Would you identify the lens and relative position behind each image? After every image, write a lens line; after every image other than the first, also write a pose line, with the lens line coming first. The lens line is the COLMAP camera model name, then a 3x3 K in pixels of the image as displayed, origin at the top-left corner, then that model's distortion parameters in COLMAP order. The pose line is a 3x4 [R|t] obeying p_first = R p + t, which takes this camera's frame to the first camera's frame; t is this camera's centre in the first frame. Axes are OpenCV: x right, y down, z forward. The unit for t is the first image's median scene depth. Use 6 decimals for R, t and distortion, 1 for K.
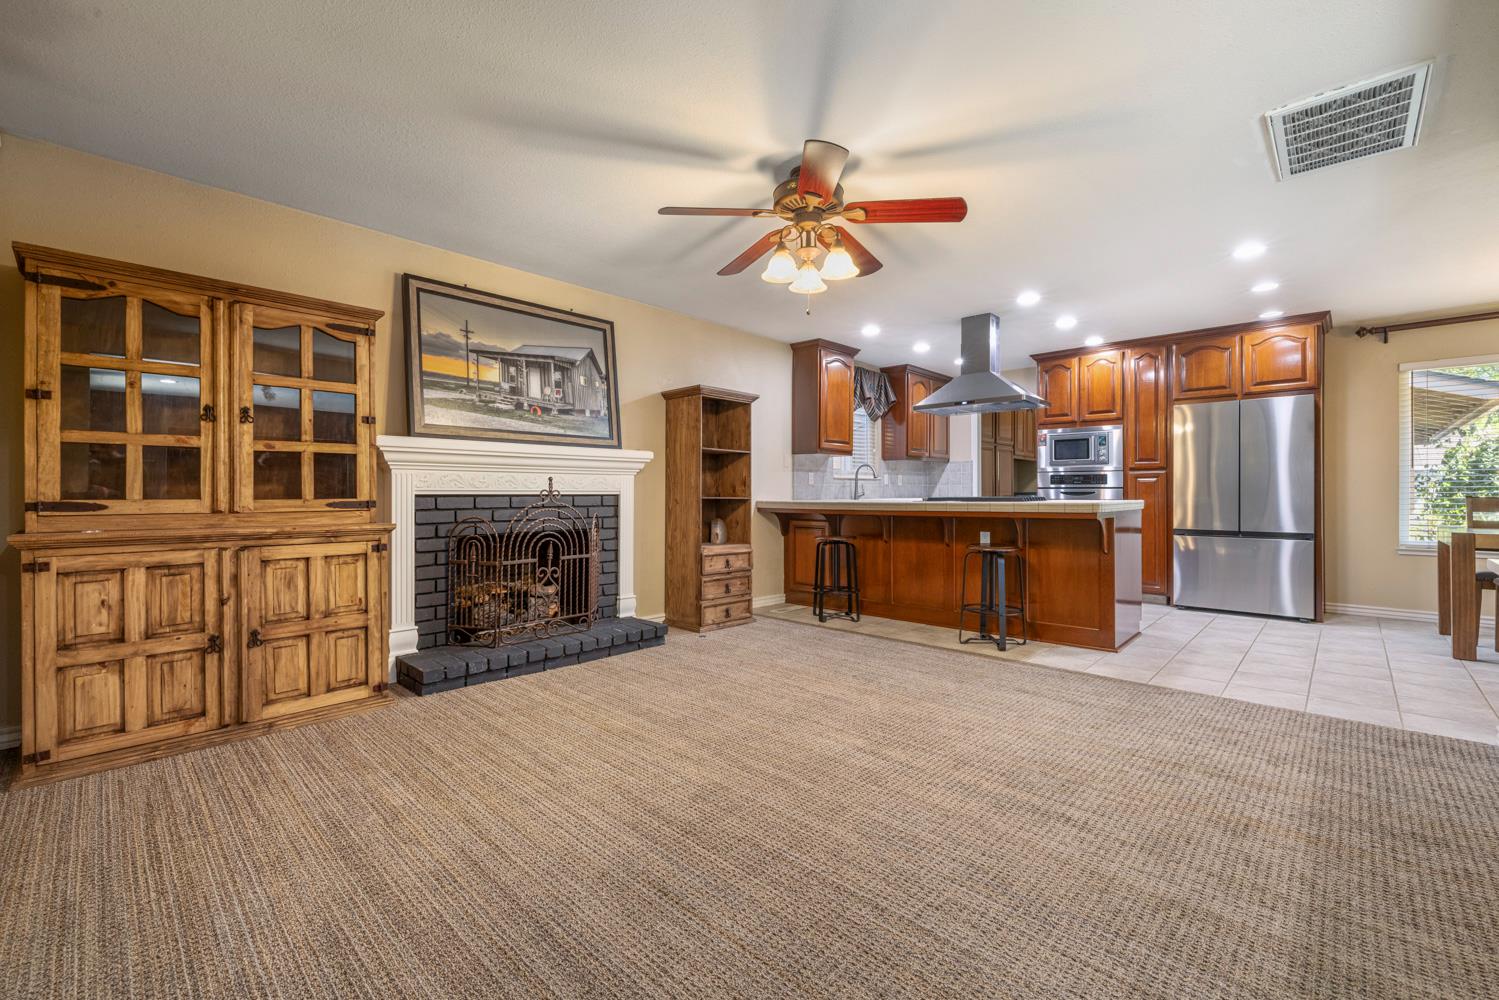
lens RADIAL K [[628.6, 0, 751.3], [0, 628.6, 491.4], [0, 0, 1]] dist [-0.001947, 0.000795]
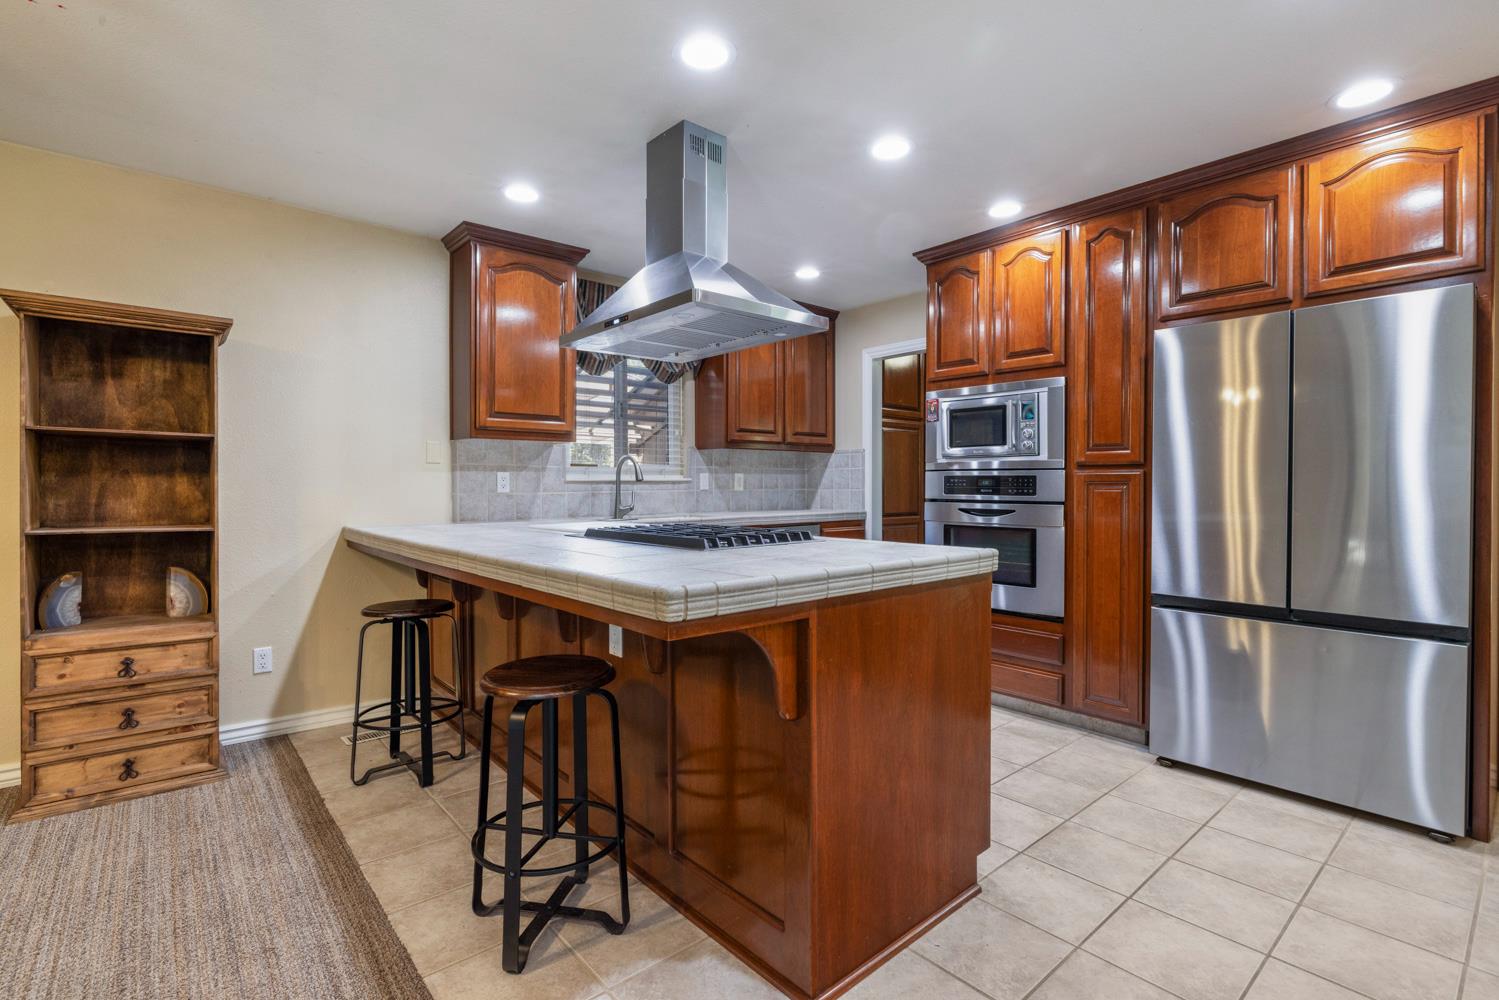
lens RADIAL K [[713.3, 0, 748.1], [0, 713.3, 491.4], [0, 0, 1]] dist [-0.009508, 0.005552]
pose [[0.994578, 0.003140, -0.103946, 0.579818], [-0.001685, 0.999899, 0.014083, -0.033596], [0.103979, -0.013832, 0.994483, 0.599036]]
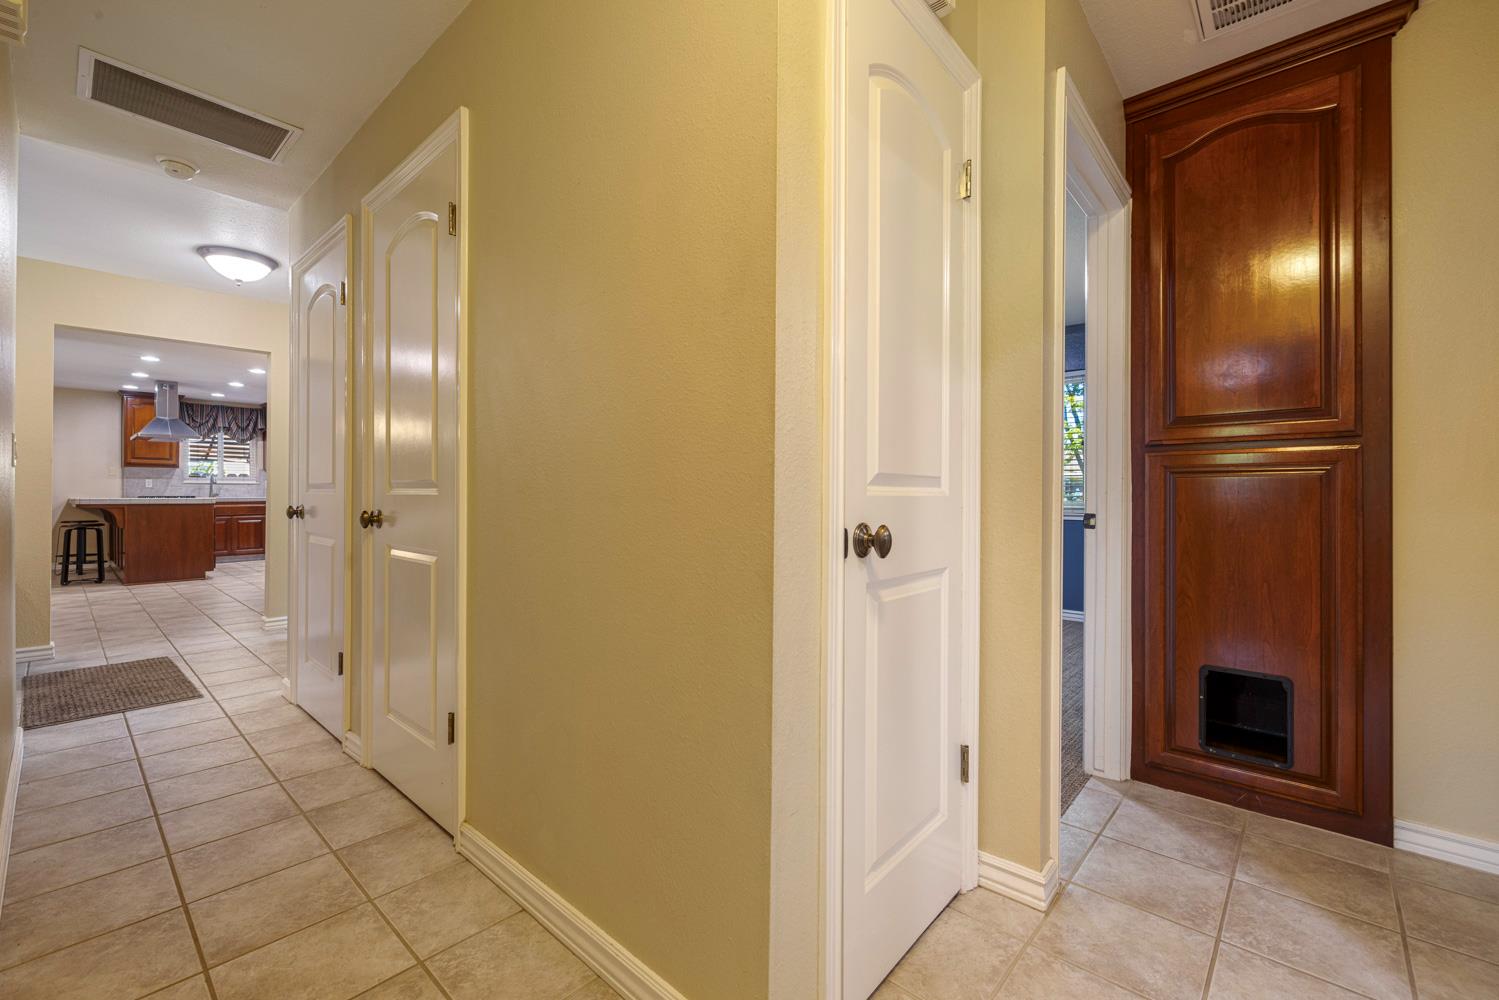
lens RADIAL K [[628.6, 0, 741.2], [0, 628.6, 494.5], [0, 0, 1]] dist [-0.001947, 0.000795]
pose [[0.999629, 0.006932, 0.026326, 2.185379], [-0.006975, 0.999974, 0.001541, -0.009309], [-0.026315, -0.001724, 0.999652, -0.749593]]
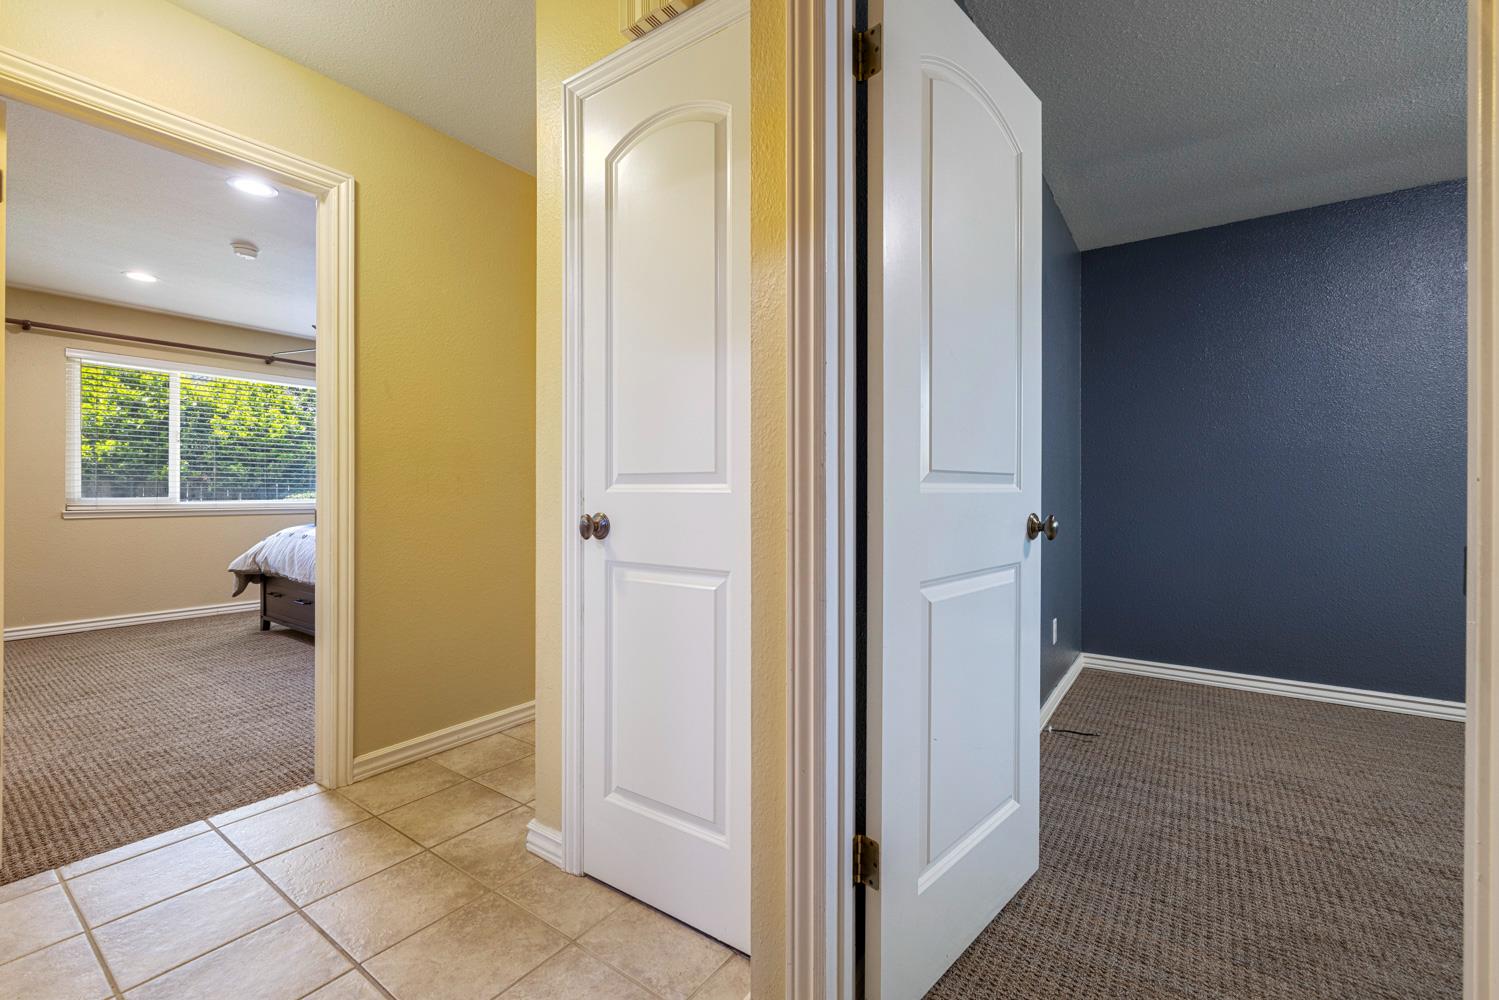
lens RADIAL K [[628.6, 0, 748.7], [0, 628.6, 491.3], [0, 0, 1]] dist [-0.001947, 0.000795]
pose [[0.142090, -0.000417, -0.989854, 2.599927], [0.005053, 0.999987, 0.000304, -0.008965], [0.989841, -0.005045, 0.142090, -0.454627]]
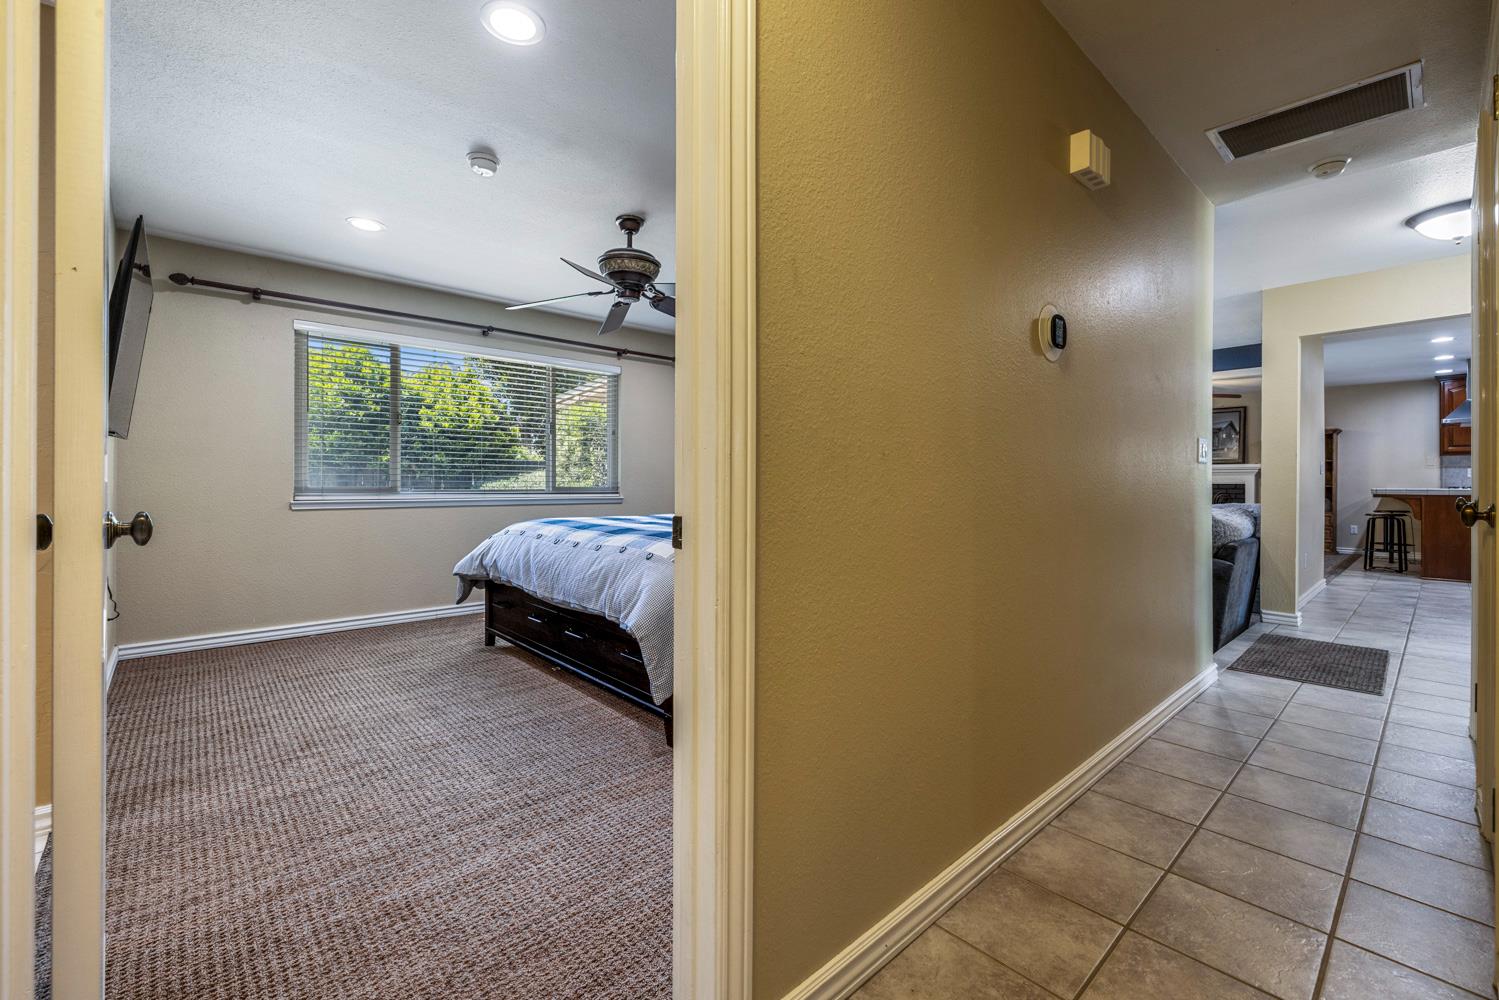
lens RADIAL K [[628.6, 0, 747.0], [0, 628.6, 482.7], [0, 0, 1]] dist [-0.001947, 0.000795]
pose [[-0.073142, 0.001347, -0.997321, 2.334911], [0.002933, 0.999995, 0.001136, -0.008220], [0.997317, -0.002842, -0.073146, -0.654021]]
